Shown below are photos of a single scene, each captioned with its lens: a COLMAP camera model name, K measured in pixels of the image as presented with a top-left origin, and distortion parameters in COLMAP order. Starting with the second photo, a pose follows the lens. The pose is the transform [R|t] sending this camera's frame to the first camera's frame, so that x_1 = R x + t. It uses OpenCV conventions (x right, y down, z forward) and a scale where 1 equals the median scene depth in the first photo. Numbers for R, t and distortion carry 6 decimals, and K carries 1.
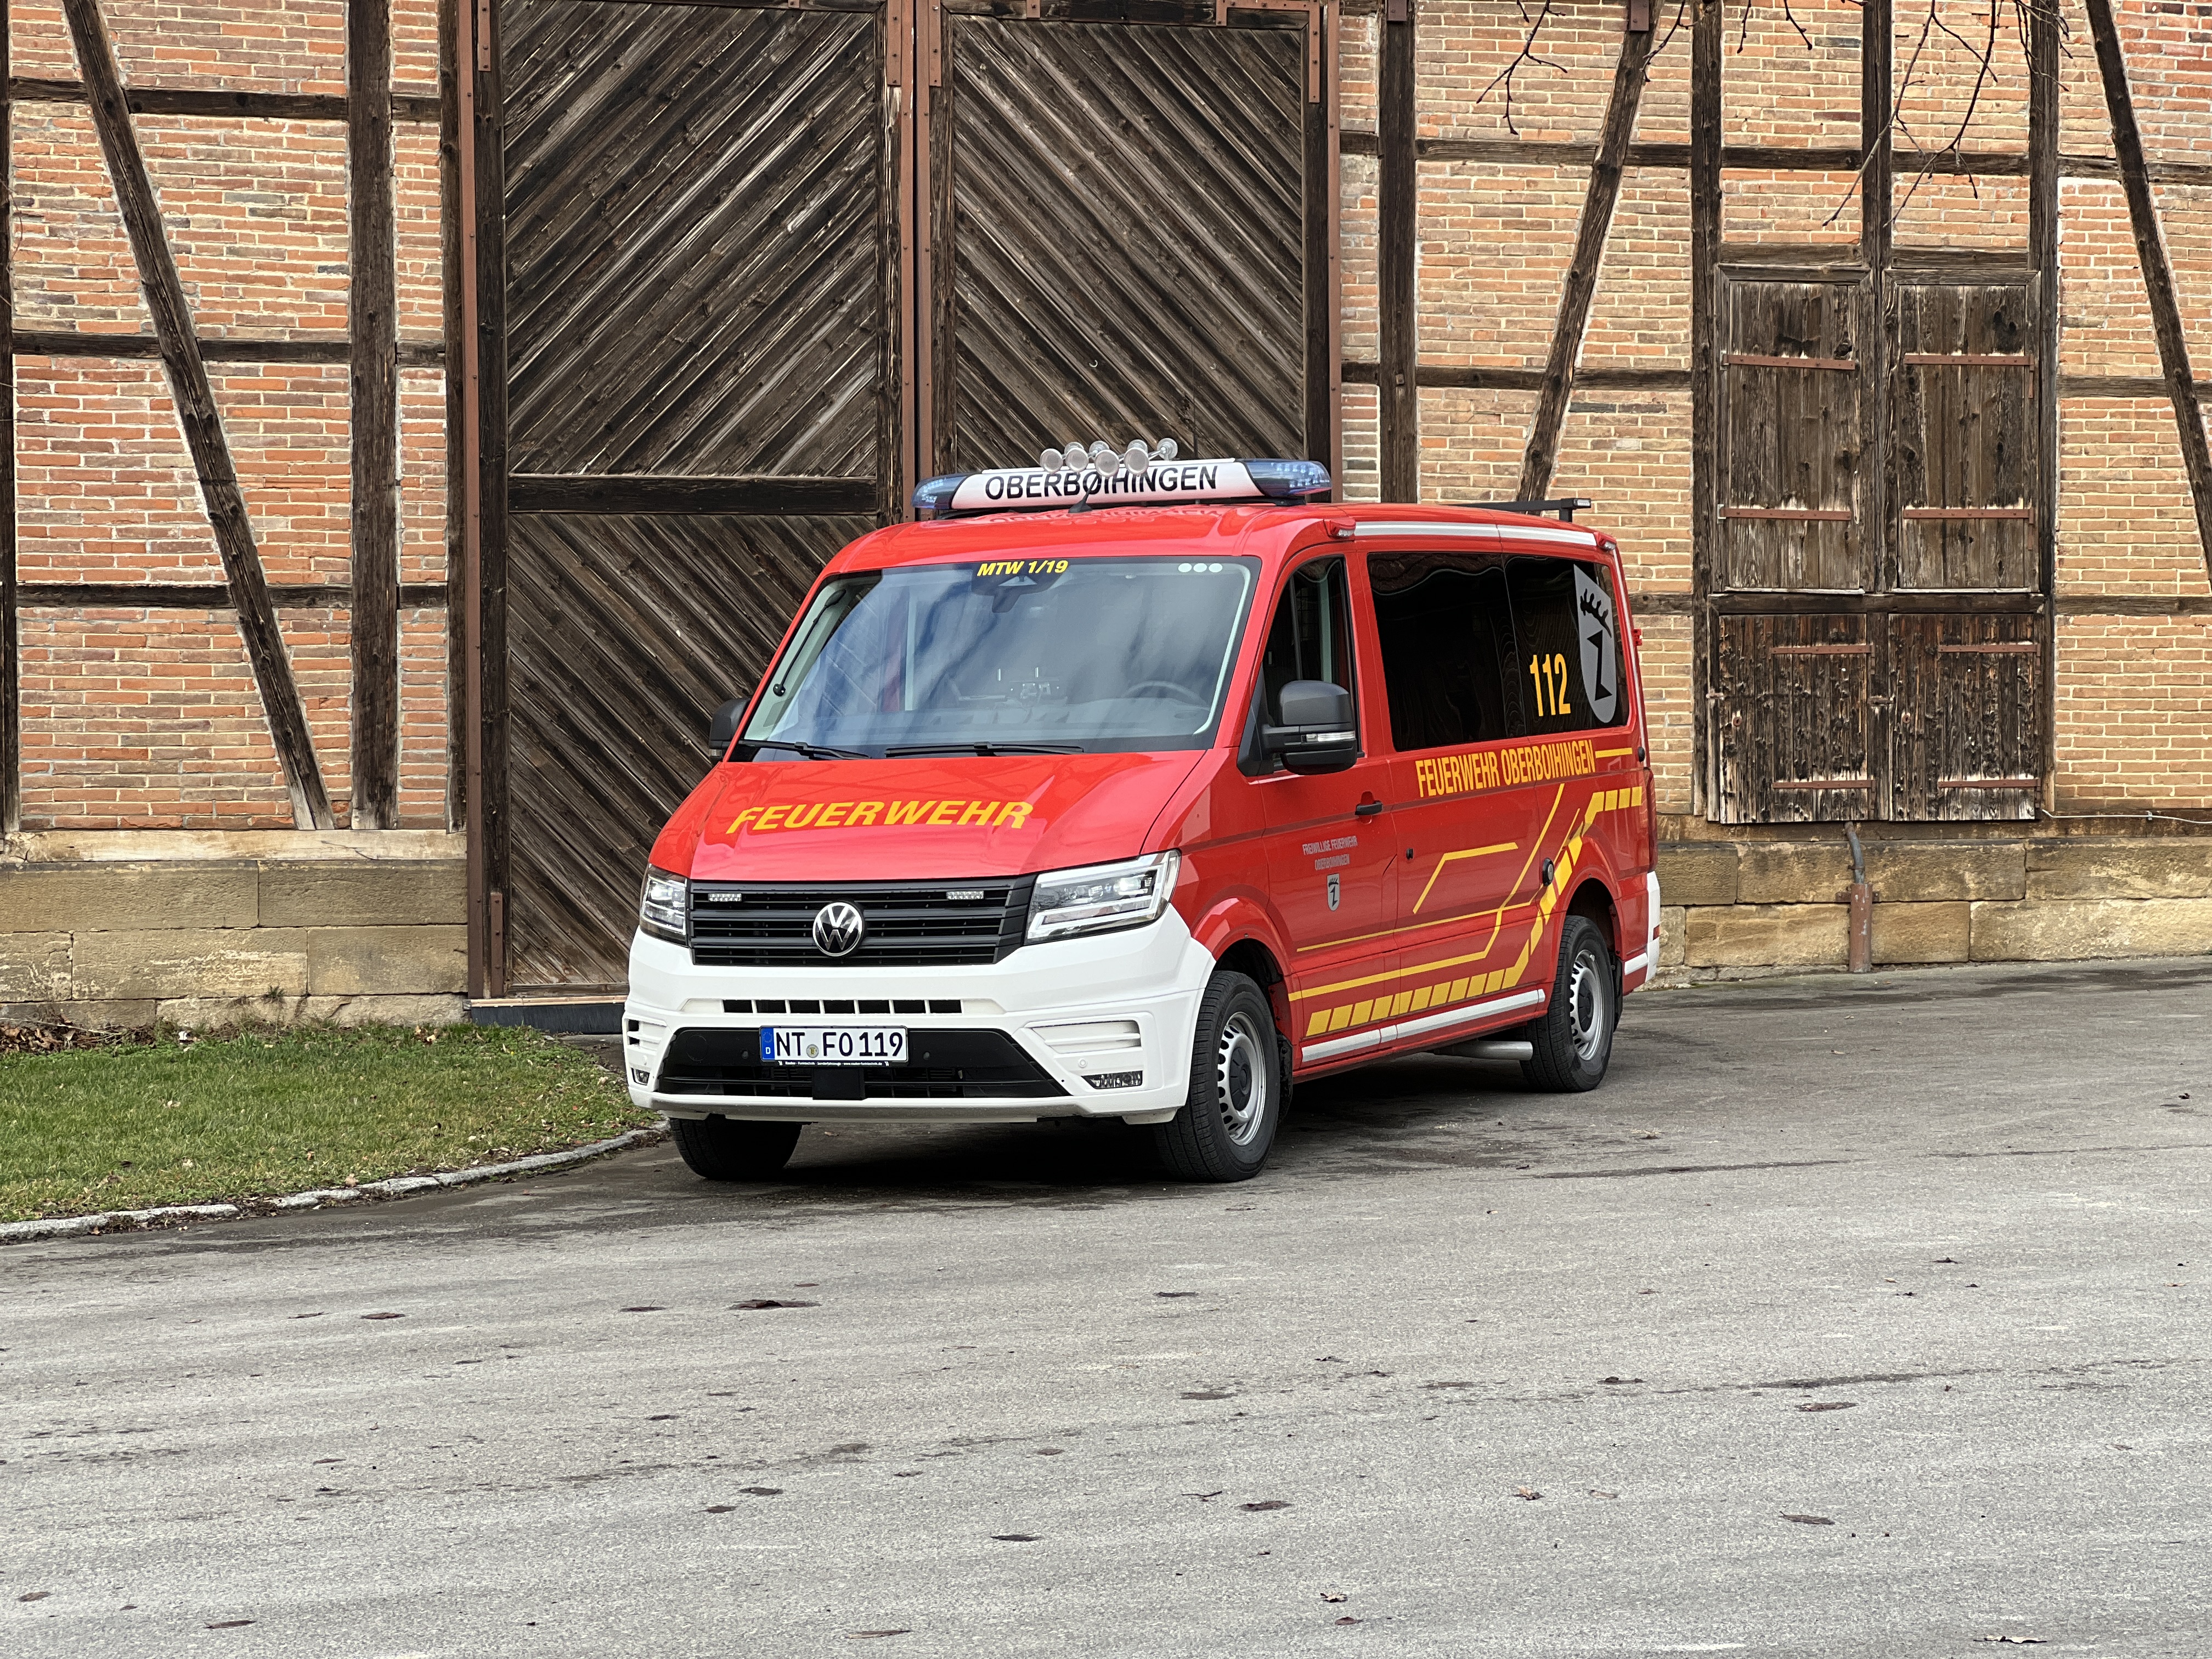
lens RADIAL K [[4914.3, 0, 1106.0], [0, 4914.3, 829.5], [0, 0, 1]] dist [-0.071172, 4.224518]
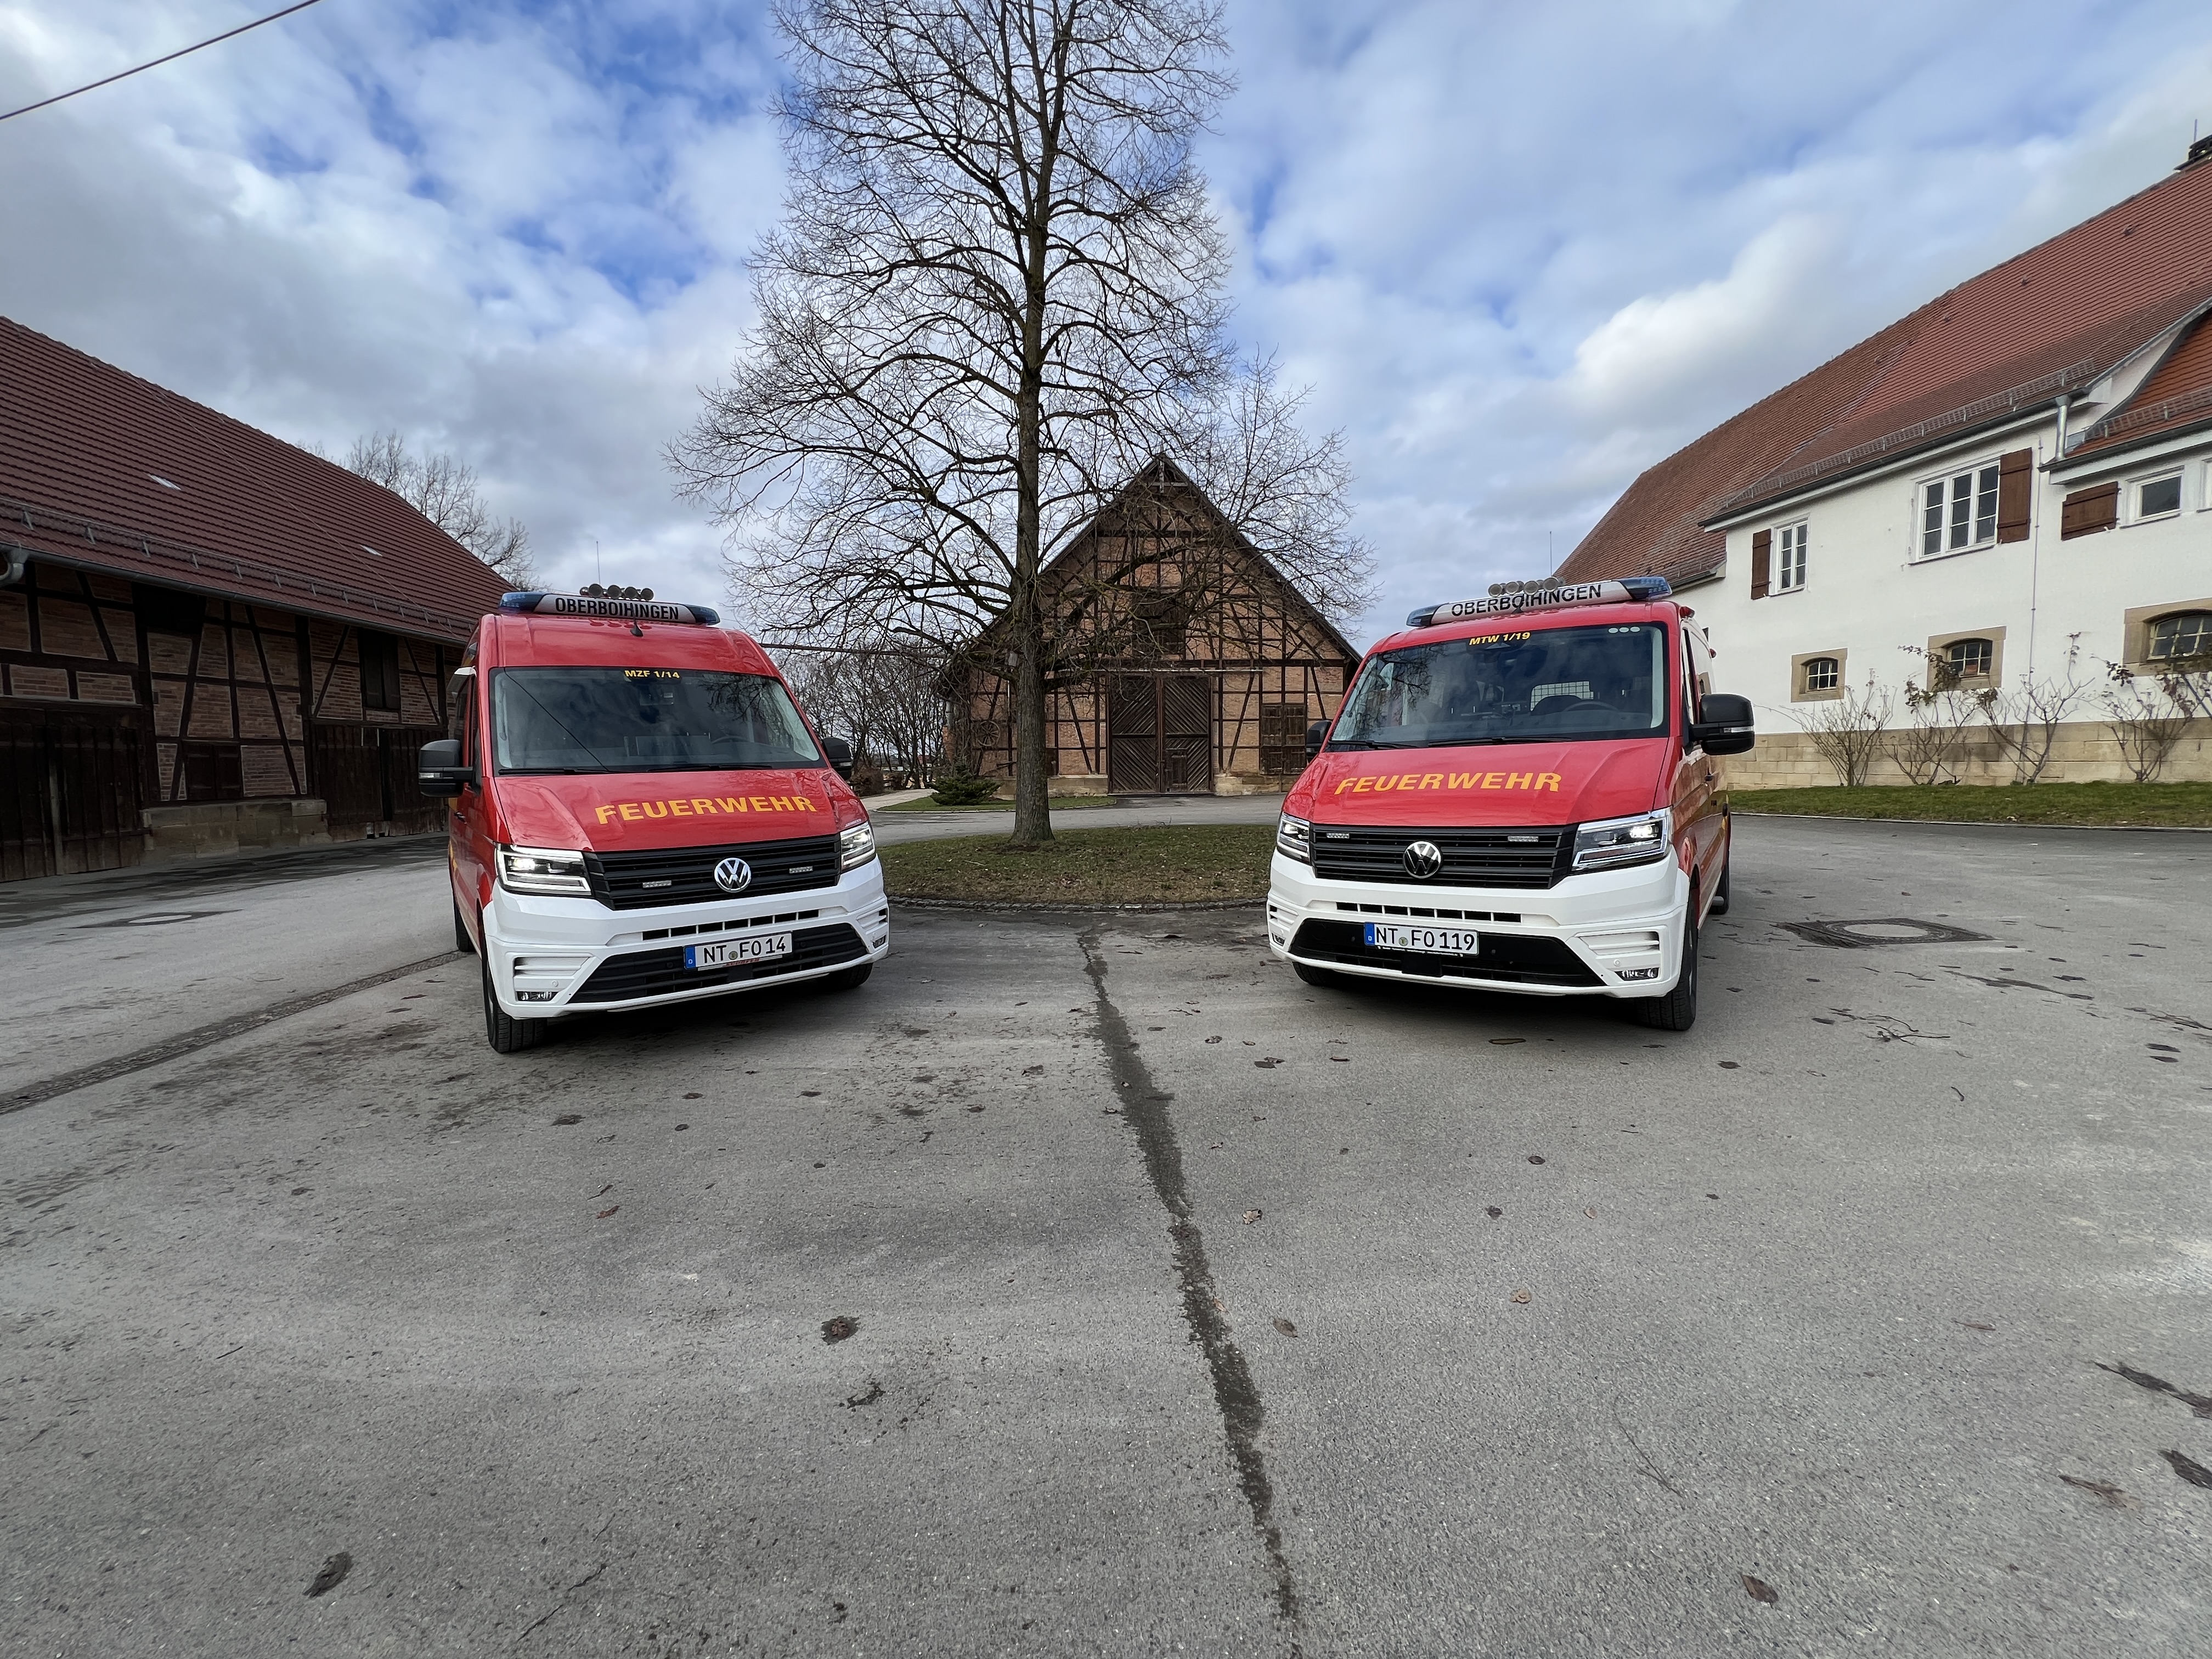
lens RADIAL K [[872.4, 0, 1106.0], [0, 872.4, 829.5], [0, 0, 1]] dist [0.011930, -0.000015]
pose [[0.972928, 0.007007, -0.231001, -0.056221], [0.004462, 0.998784, 0.049092, -0.001410], [0.231064, -0.048794, 0.971714, 0.470704]]
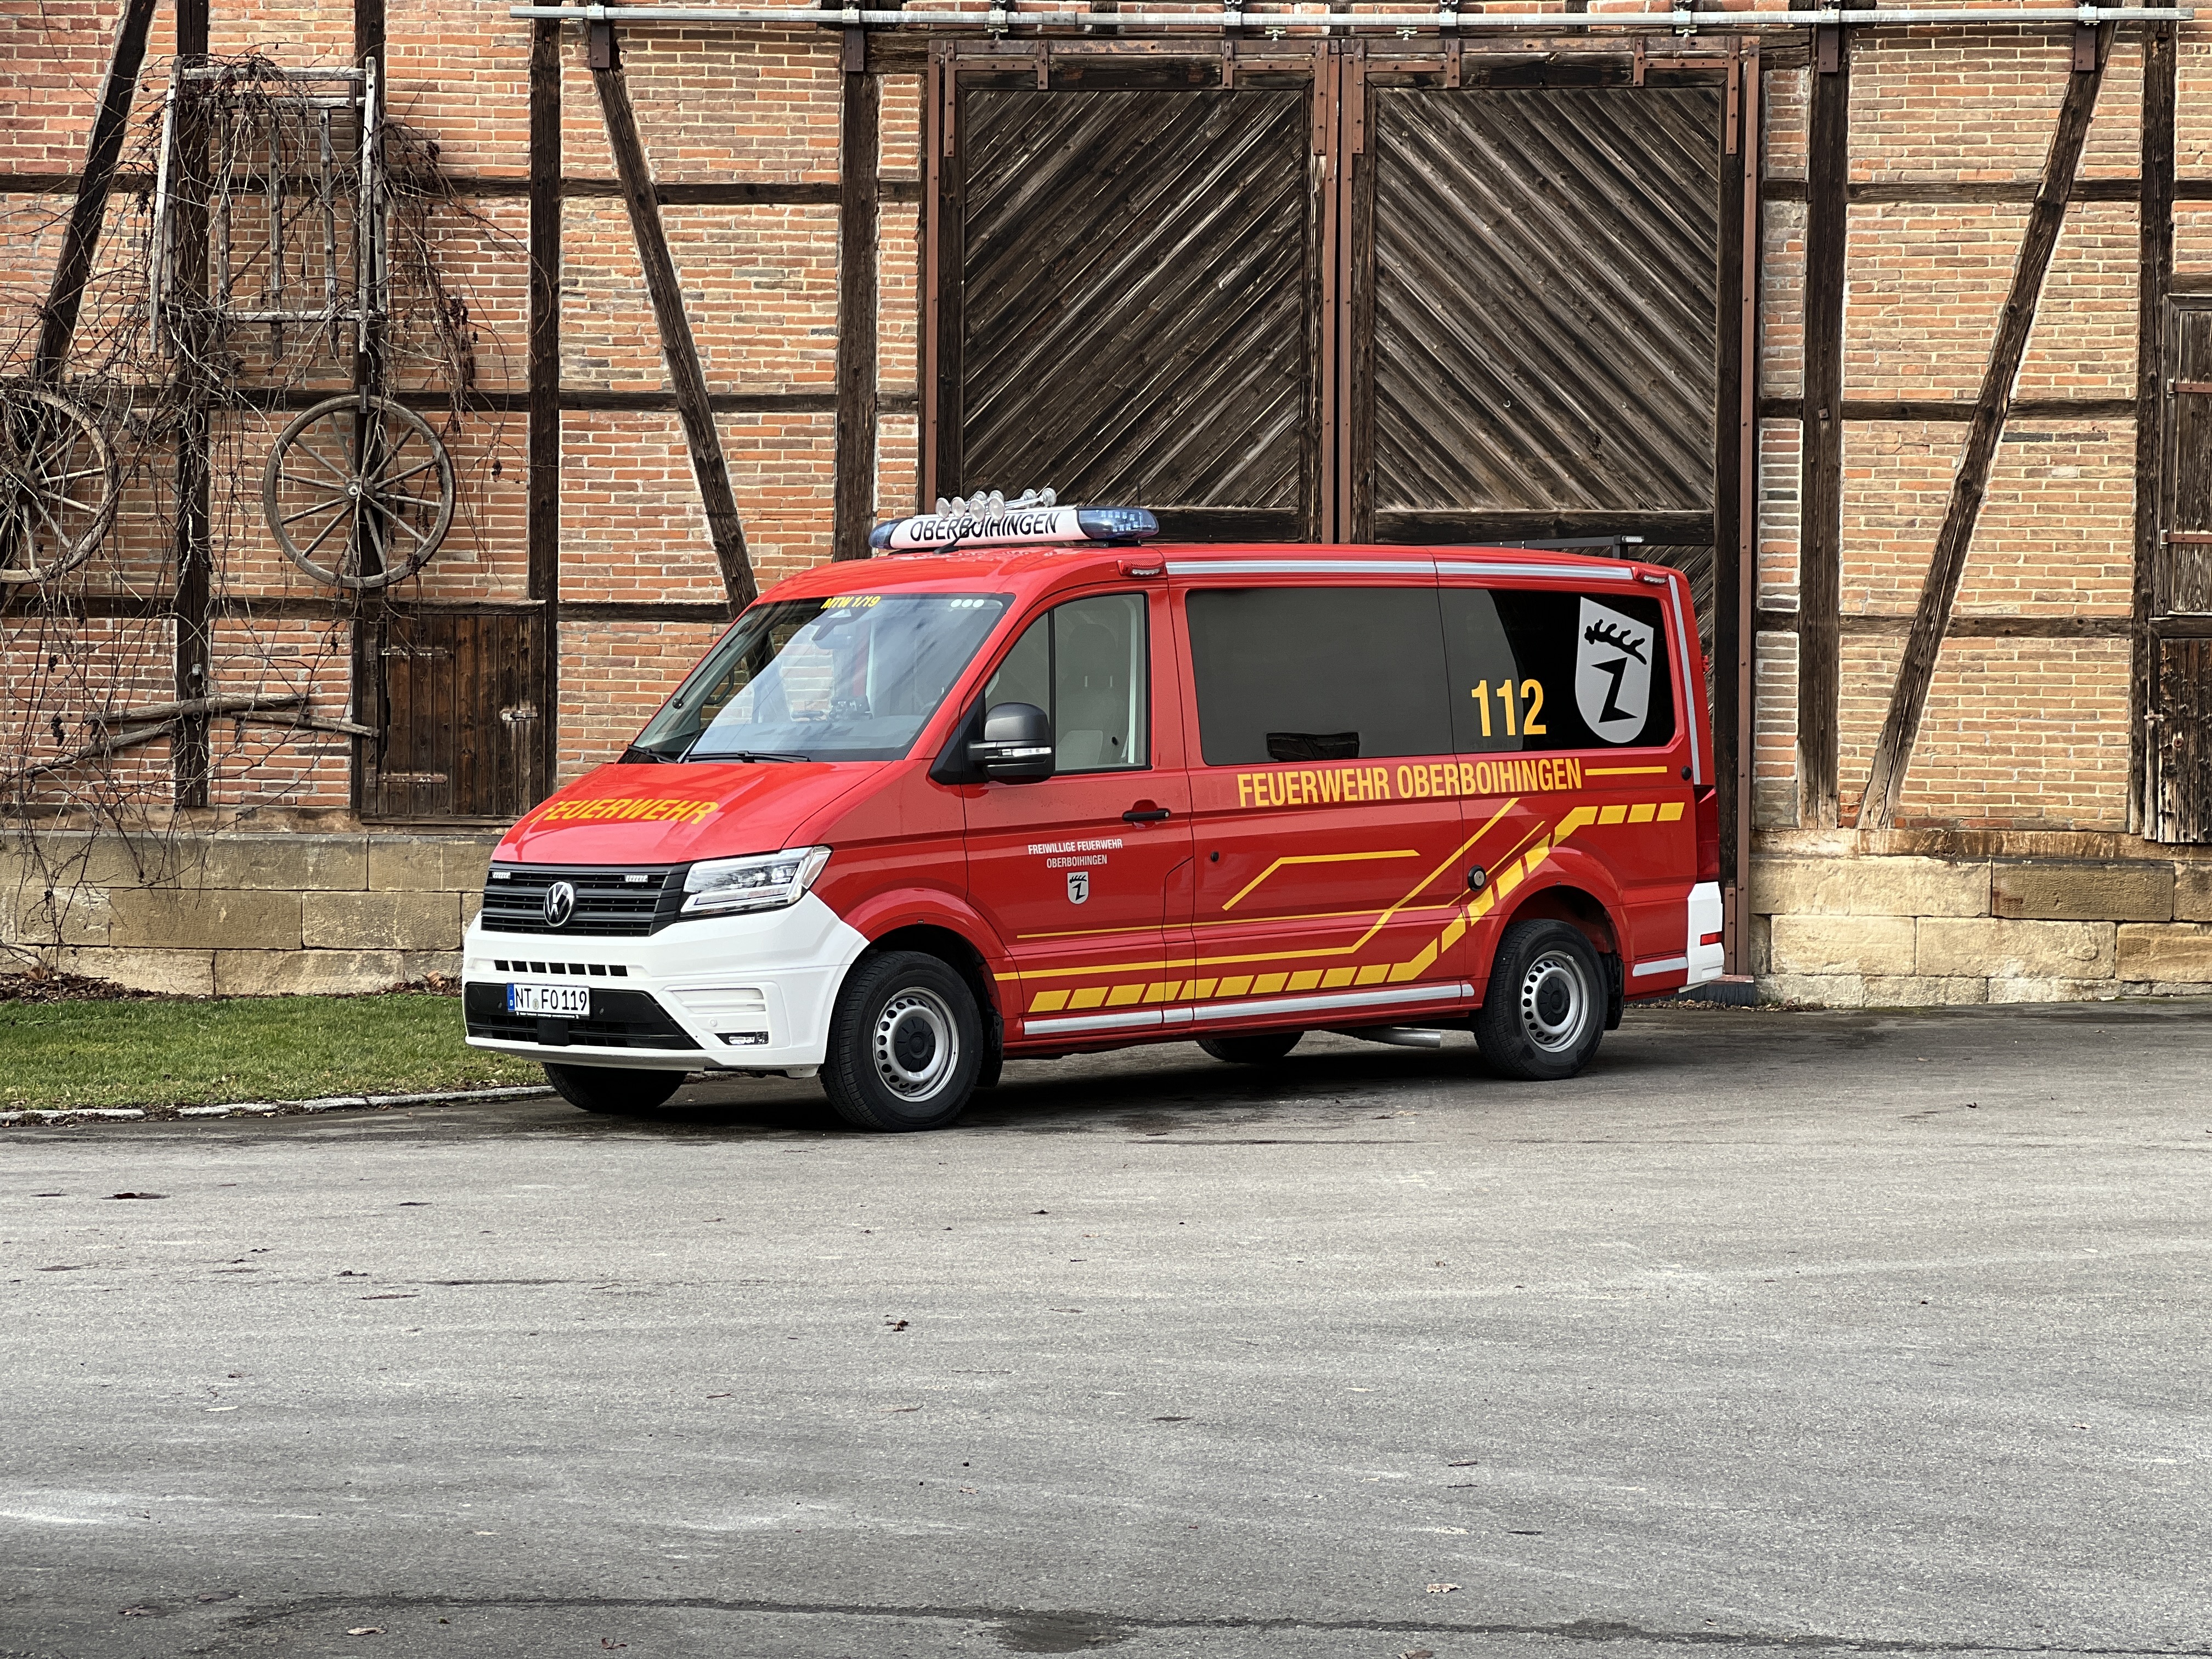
lens RADIAL K [[4914.3, 0, 1106.0], [0, 4914.3, 829.5], [0, 0, 1]] dist [-0.071172, 4.224518]
pose [[0.917090, 0.025727, -0.397848, 0.355788], [-0.024684, 0.999665, 0.007745, -0.006859], [0.397914, 0.002717, 0.917419, -0.032673]]
